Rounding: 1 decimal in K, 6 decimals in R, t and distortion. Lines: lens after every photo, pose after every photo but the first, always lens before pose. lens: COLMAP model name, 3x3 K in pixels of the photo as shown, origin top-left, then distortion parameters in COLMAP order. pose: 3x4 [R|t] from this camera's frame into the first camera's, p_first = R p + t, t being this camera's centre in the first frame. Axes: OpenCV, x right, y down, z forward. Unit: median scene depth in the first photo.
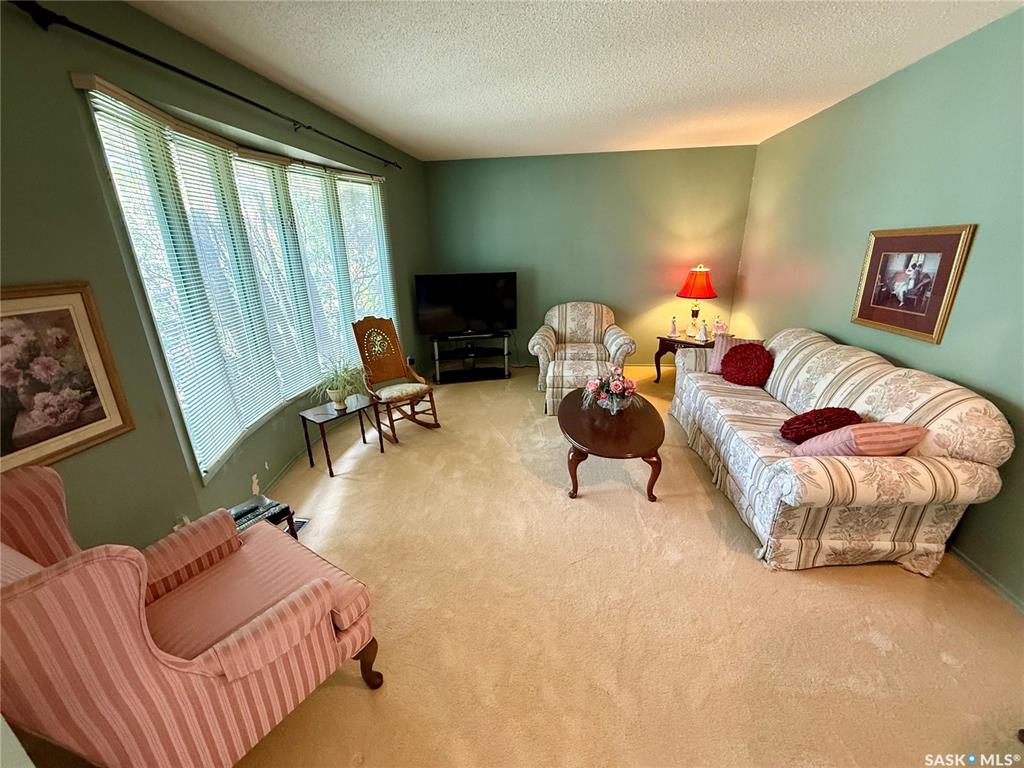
lens RADIAL K [[408.8, 0, 511.5], [0, 408.8, 384.3], [0, 0, 1]] dist [0.007833, -0.002663]
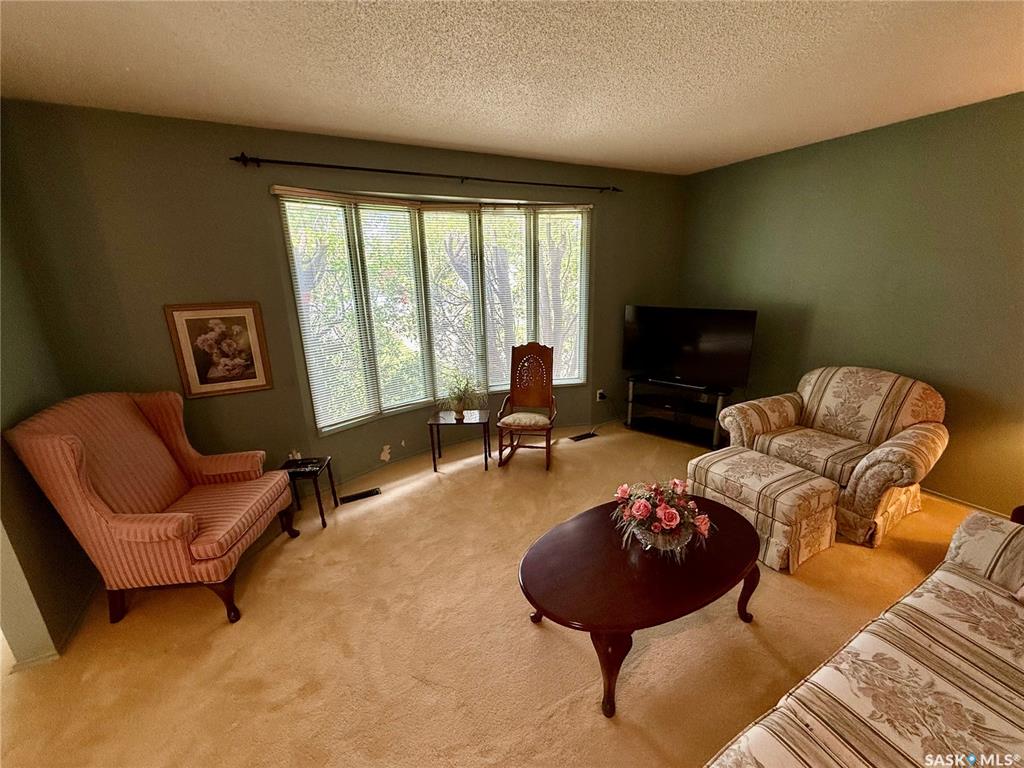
lens RADIAL K [[408.8, 0, 511.8], [0, 408.8, 384.6], [0, 0, 1]] dist [0.007833, -0.002663]
pose [[0.589229, 0.220158, -0.777393, 0.507122], [-0.249540, 0.964709, 0.084065, -0.154874], [0.768466, 0.144457, 0.623372, 0.374454]]
